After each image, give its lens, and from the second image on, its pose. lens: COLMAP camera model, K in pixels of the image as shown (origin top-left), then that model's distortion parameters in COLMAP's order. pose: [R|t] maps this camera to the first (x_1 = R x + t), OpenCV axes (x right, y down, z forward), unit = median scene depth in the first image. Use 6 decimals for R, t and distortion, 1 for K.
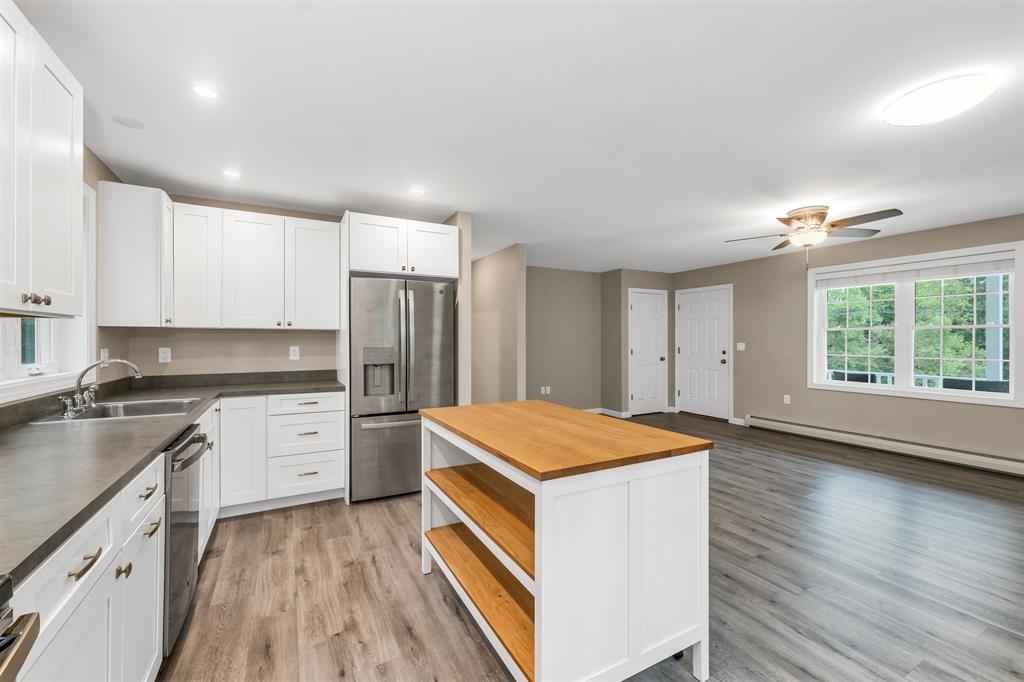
lens RADIAL K [[424.8, 0, 511.9], [0, 424.8, 336.0], [0, 0, 1]] dist [0.001283, 0.000294]
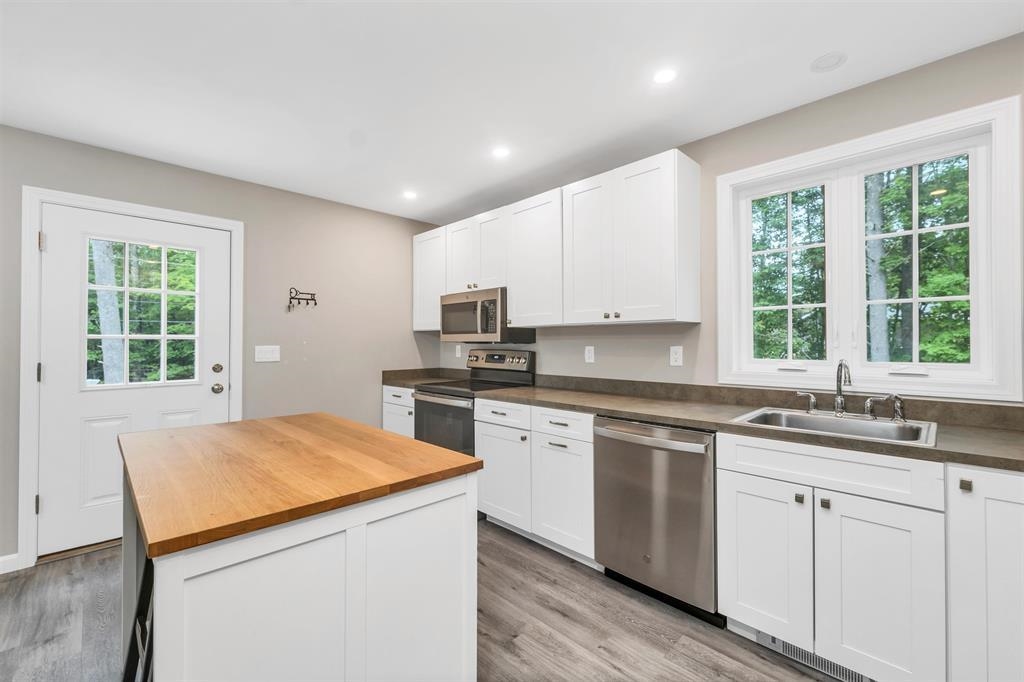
lens RADIAL K [[423.5, 0, 509.8], [0, 423.5, 349.9], [0, 0, 1]] dist [-0.000244, -0.000065]
pose [[-0.962403, 0.002053, -0.271618, -0.044473], [0.000616, 0.999985, 0.005378, 0.012334], [0.271625, 0.005008, -0.962390, 0.634610]]
